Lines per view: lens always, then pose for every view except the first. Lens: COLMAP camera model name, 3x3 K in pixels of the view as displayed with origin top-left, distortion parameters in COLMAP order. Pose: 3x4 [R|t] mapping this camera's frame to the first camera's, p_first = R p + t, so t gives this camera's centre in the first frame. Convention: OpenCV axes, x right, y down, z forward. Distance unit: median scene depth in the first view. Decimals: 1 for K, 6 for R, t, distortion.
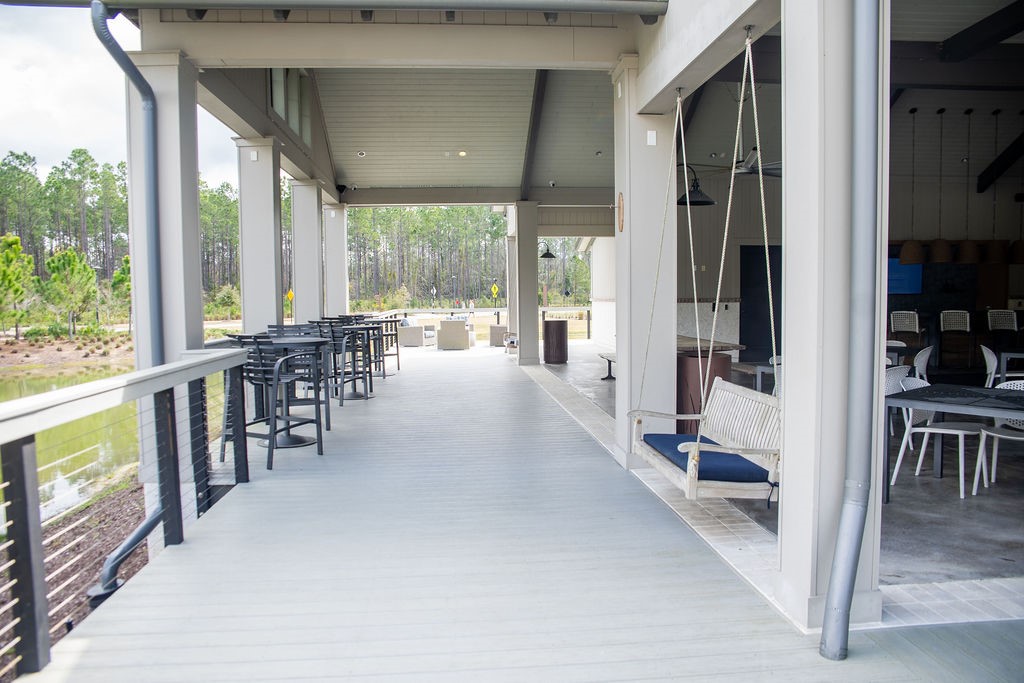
lens RADIAL K [[729.8, 0, 512.0], [0, 729.8, 341.5], [0, 0, 1]] dist [-0.118265, 0.085032]
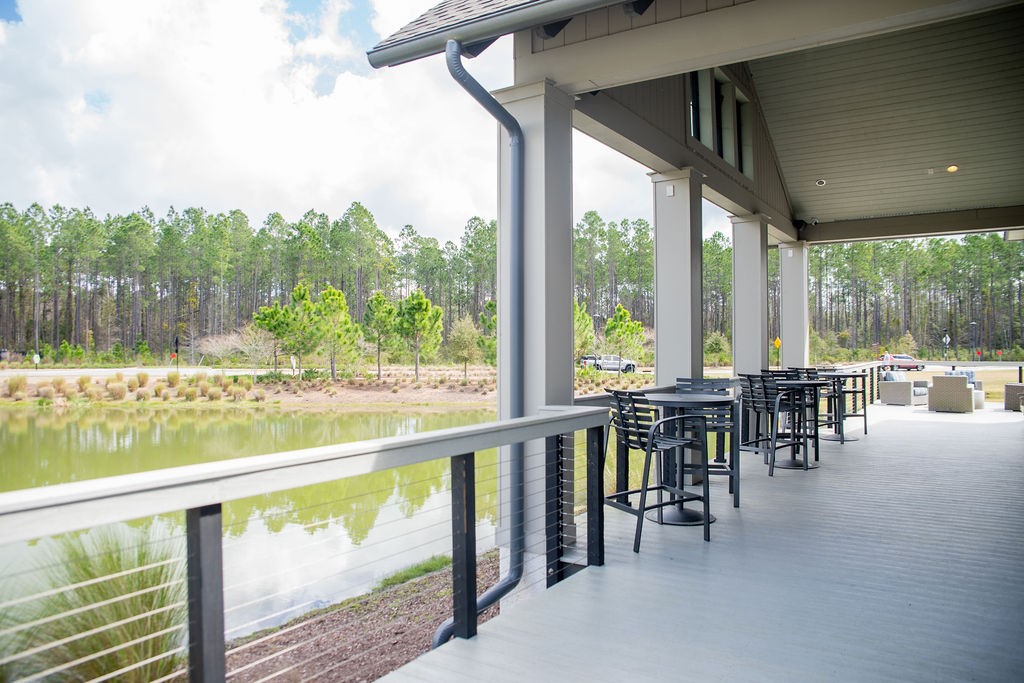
lens RADIAL K [[729.8, 0, 512.0], [0, 729.8, 341.5], [0, 0, 1]] dist [-0.118265, 0.085032]
pose [[0.786640, 0.005628, -0.617386, 0.030631], [-0.045857, 0.997729, -0.049333, -0.008710], [0.615707, 0.067118, 0.785112, 0.105145]]
